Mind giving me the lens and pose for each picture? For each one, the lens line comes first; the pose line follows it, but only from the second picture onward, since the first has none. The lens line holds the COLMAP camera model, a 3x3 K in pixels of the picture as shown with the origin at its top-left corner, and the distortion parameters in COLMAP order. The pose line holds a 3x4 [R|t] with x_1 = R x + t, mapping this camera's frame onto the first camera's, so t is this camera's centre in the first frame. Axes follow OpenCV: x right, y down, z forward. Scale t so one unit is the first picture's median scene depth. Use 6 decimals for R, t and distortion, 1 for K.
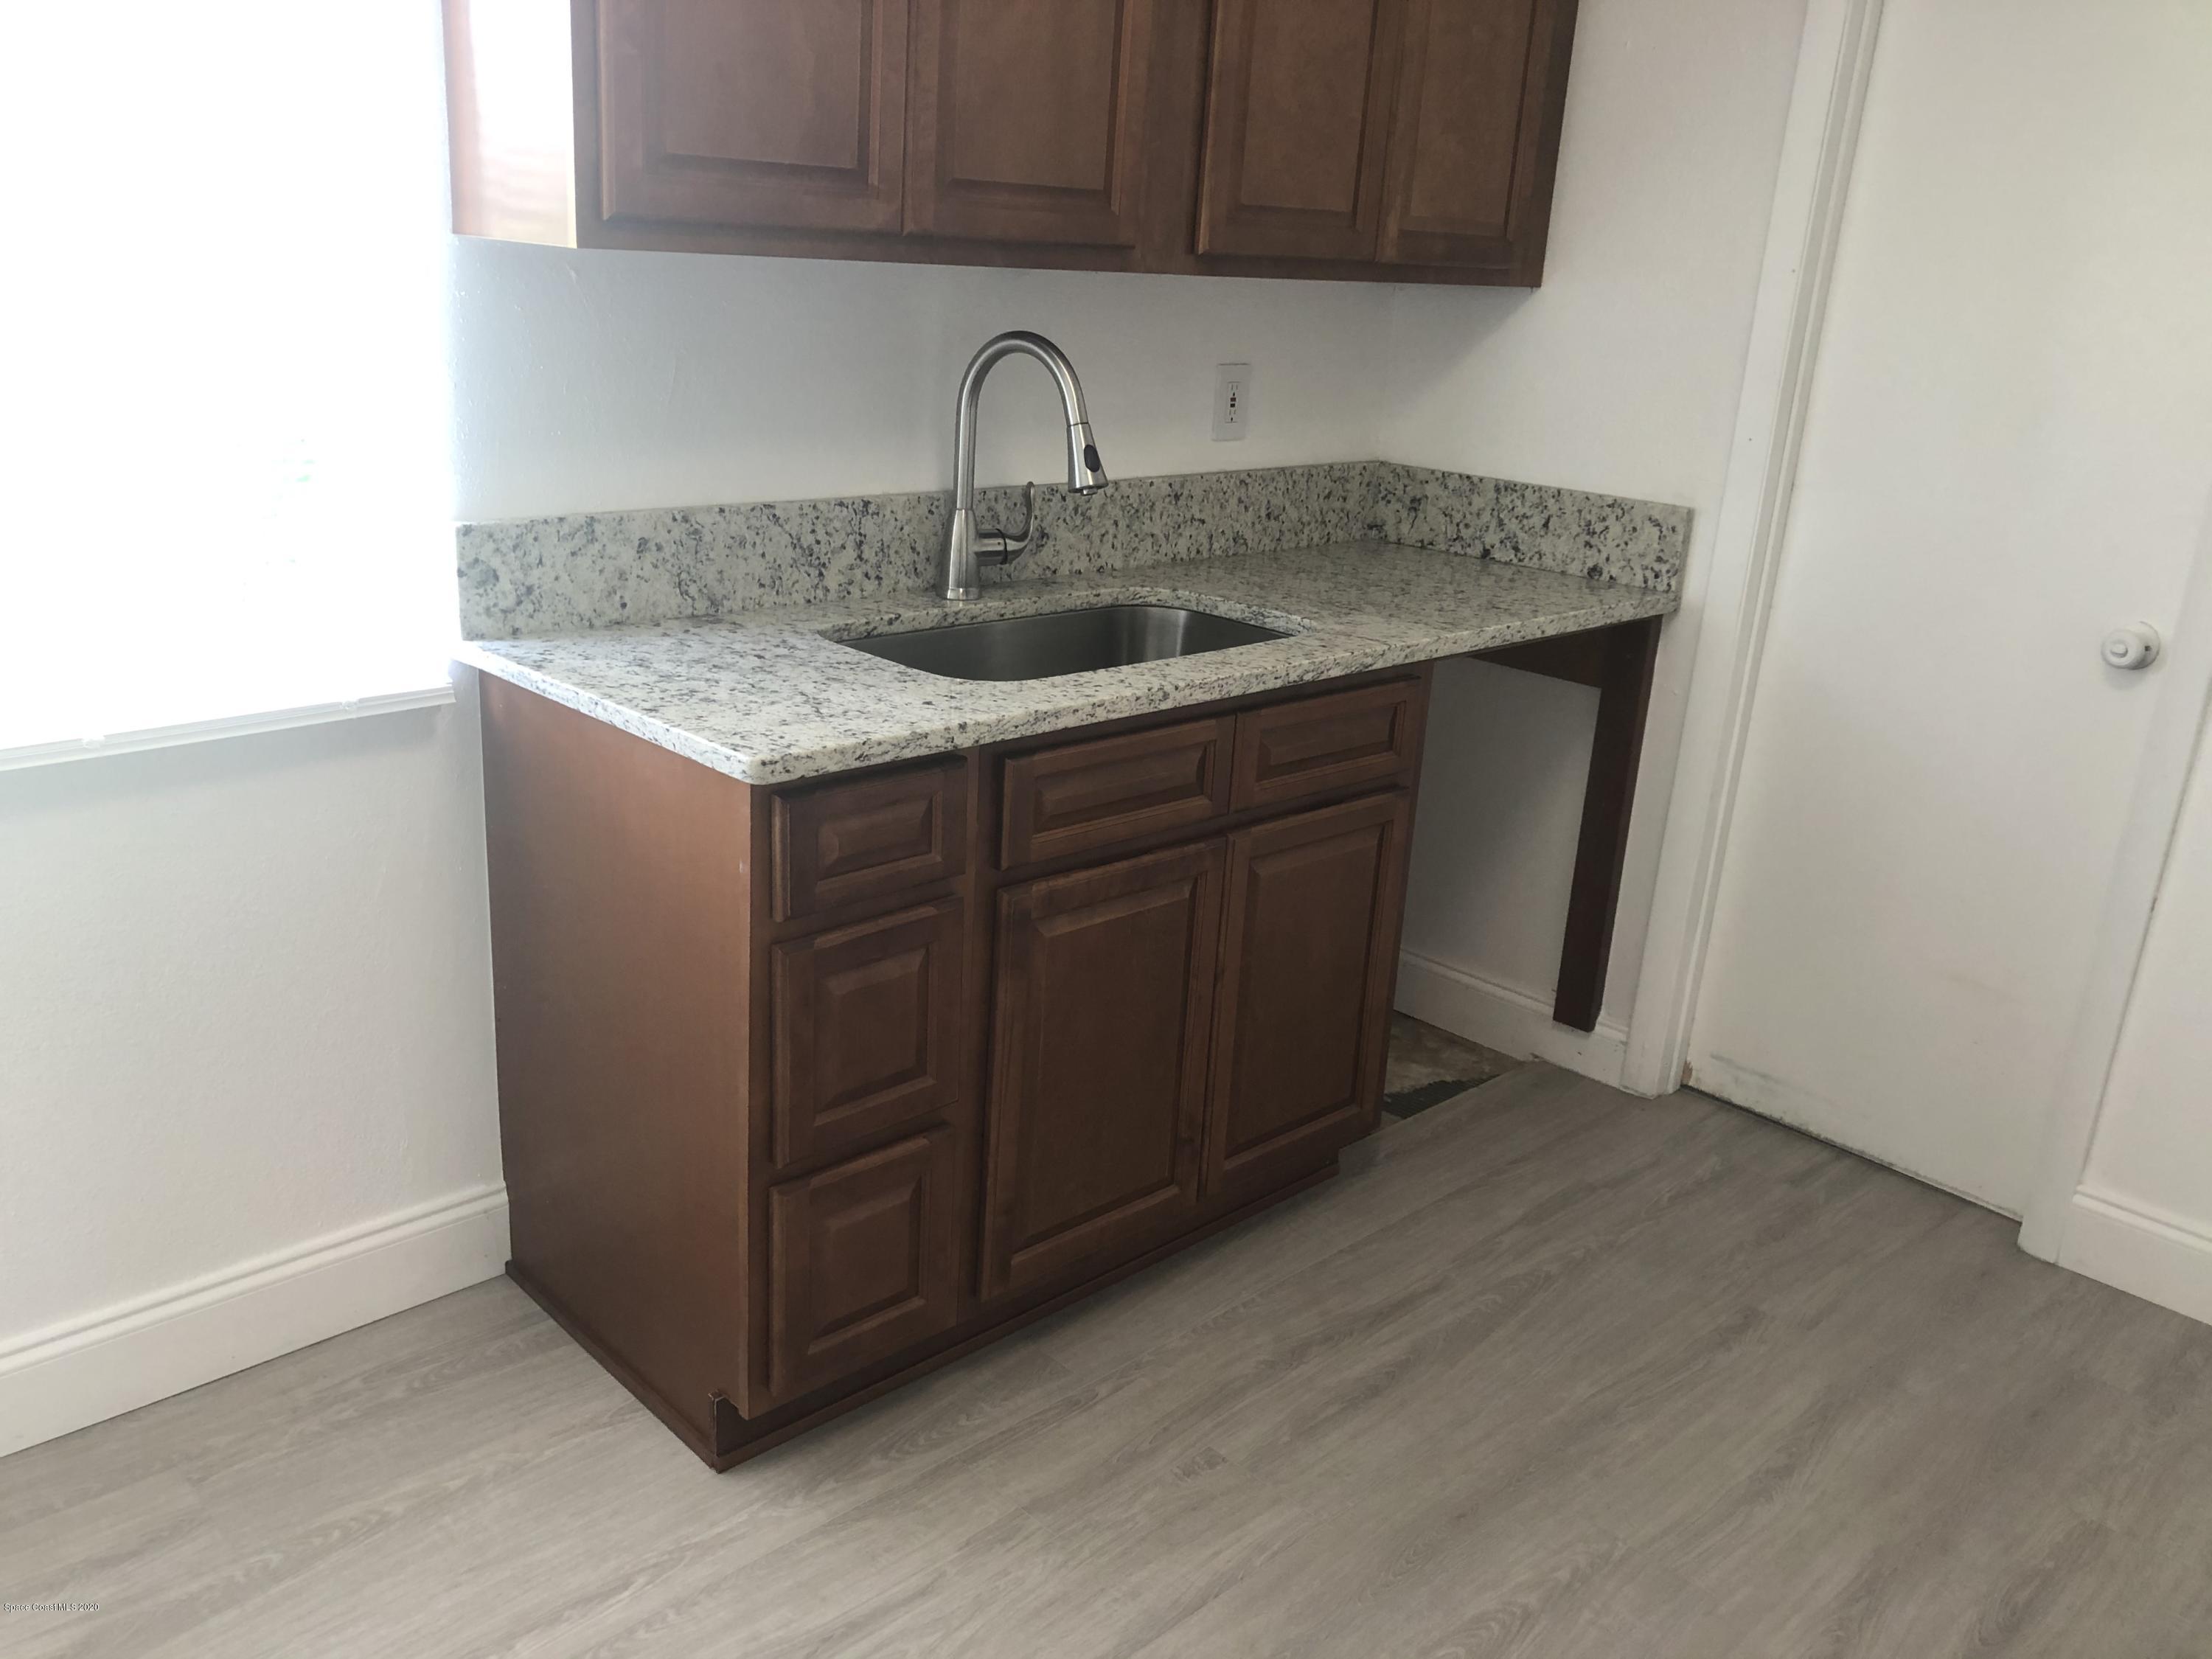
lens RADIAL K [[1829.6, 0, 1103.5], [0, 1829.6, 832.0], [0, 0, 1]] dist [0.001791, -0.004214]
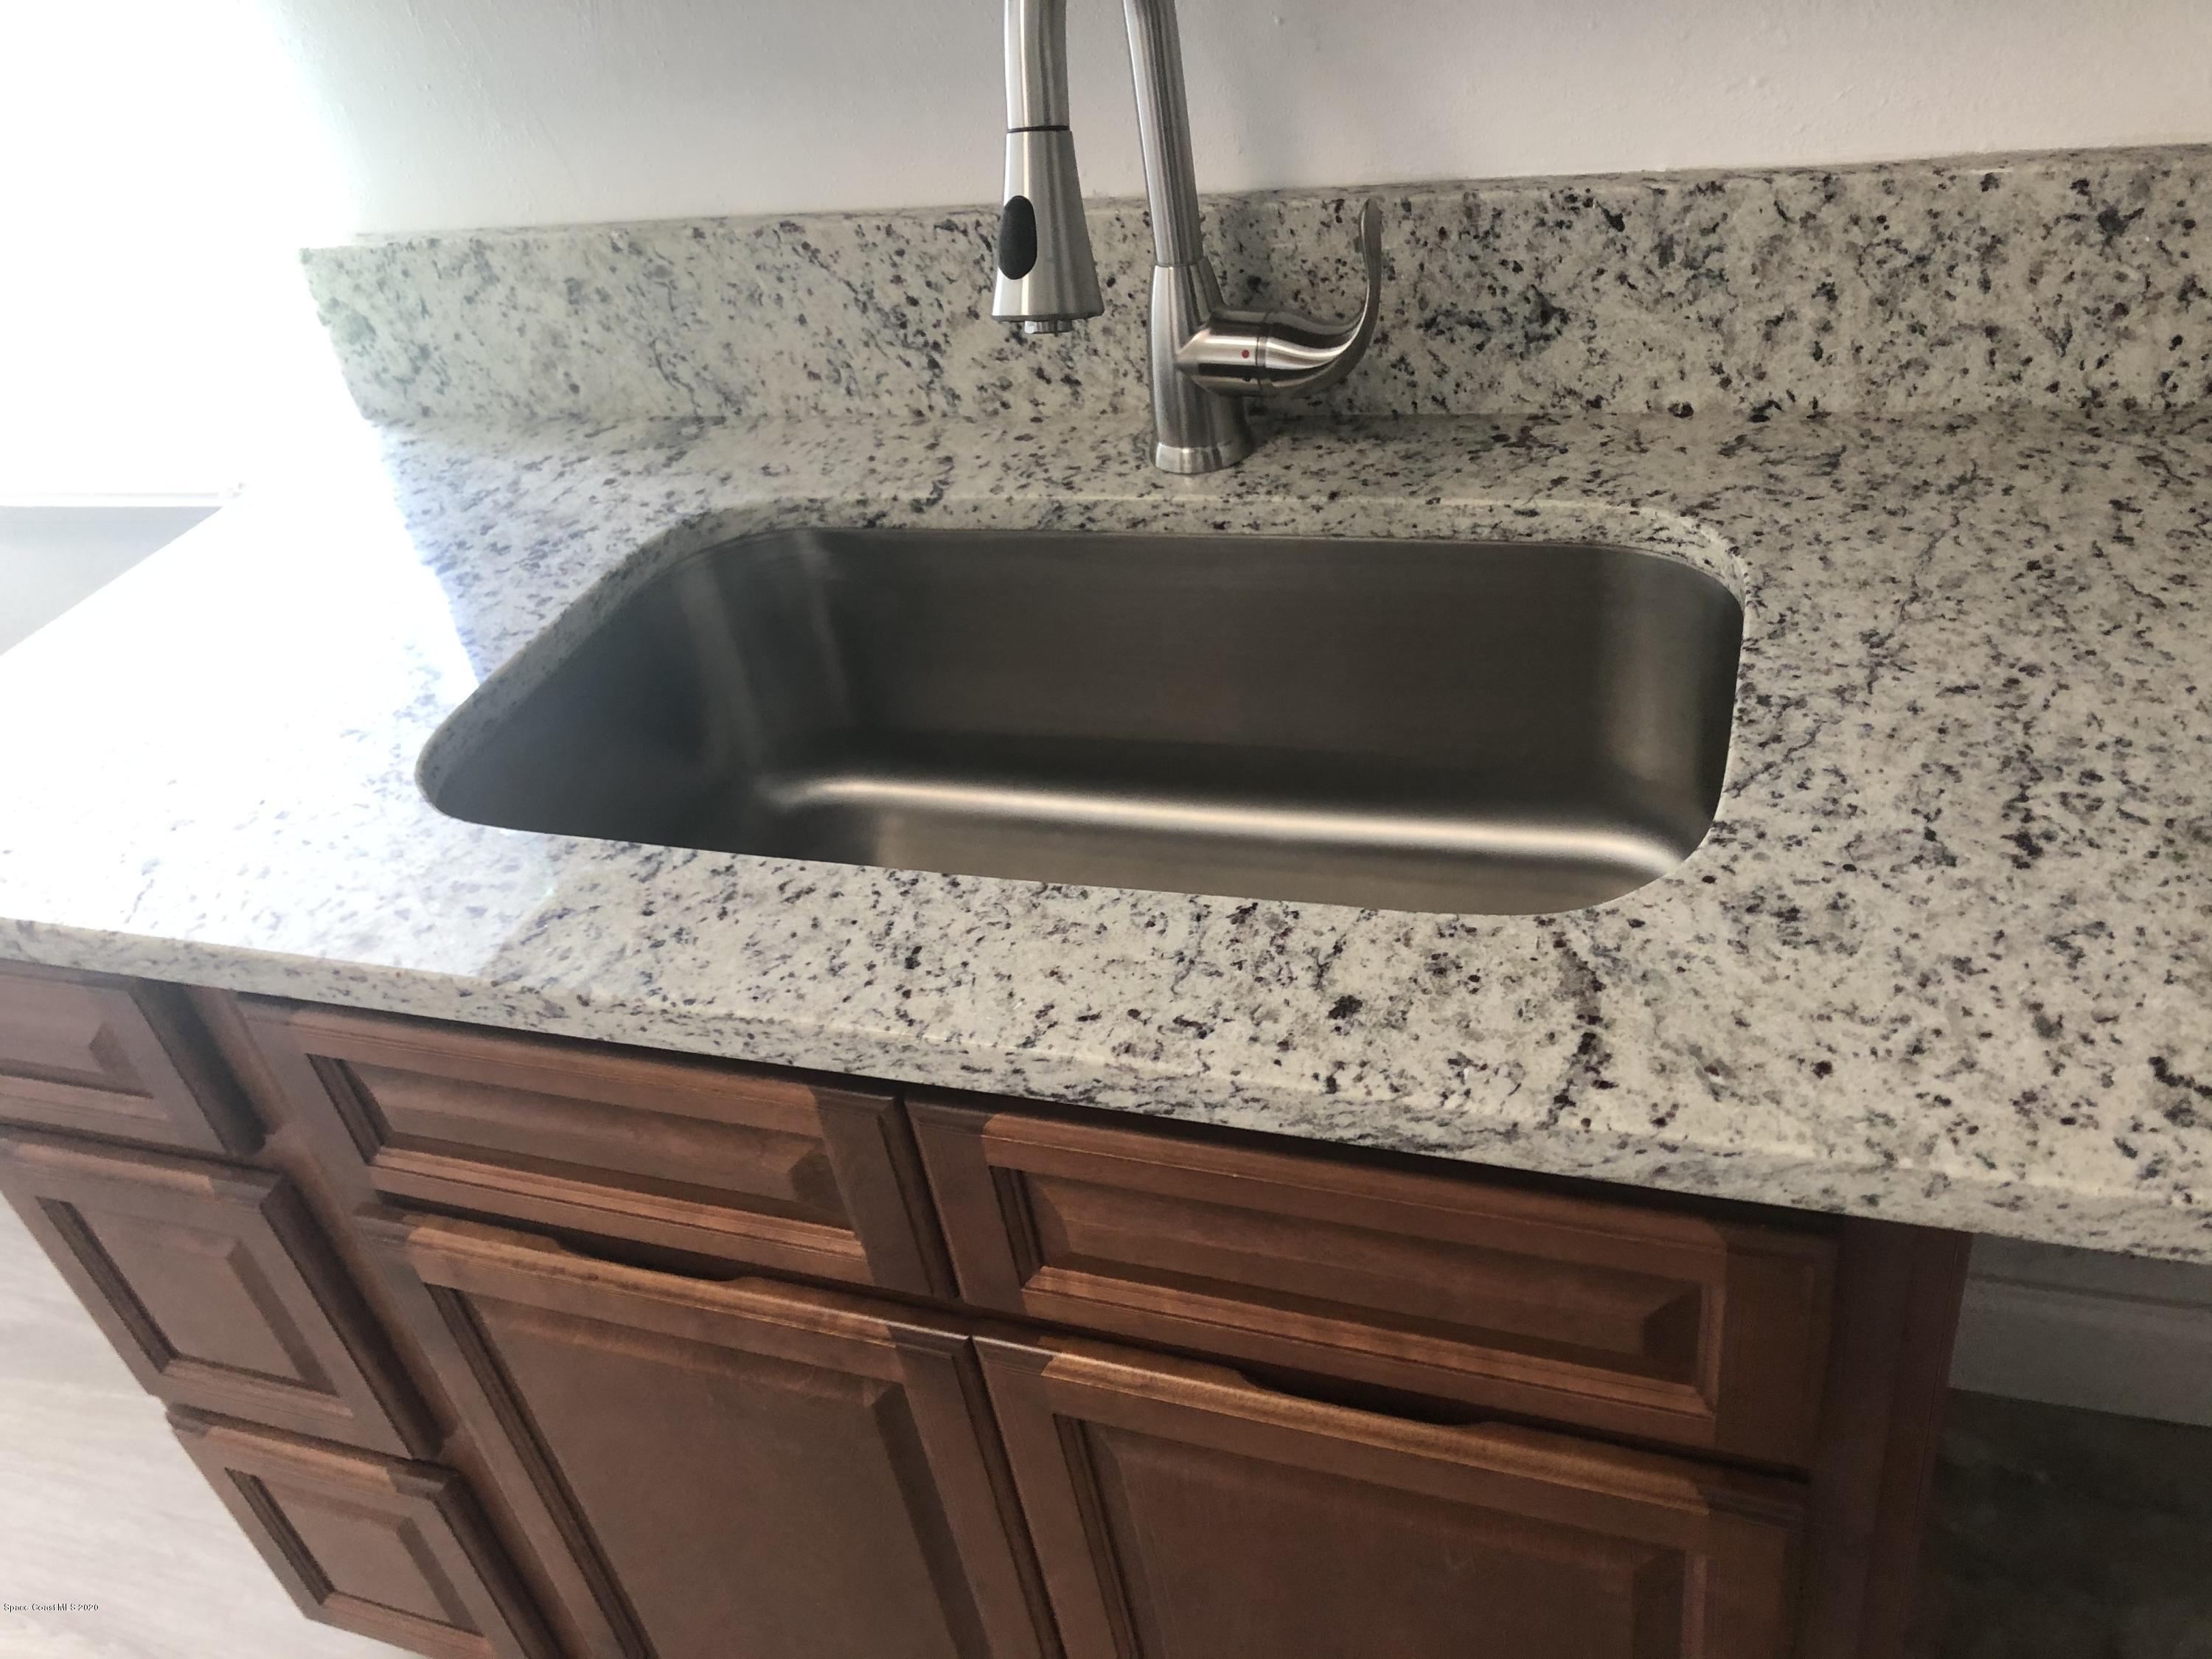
lens RADIAL K [[1829.6, 0, 1102.5], [0, 1829.6, 830.3], [0, 0, 1]] dist [0.001791, -0.004214]
pose [[0.421440, 0.421014, -0.803203, 0.326339], [-0.104059, 0.902302, 0.418358, -0.244697], [0.900866, -0.092732, 0.424077, 0.834380]]
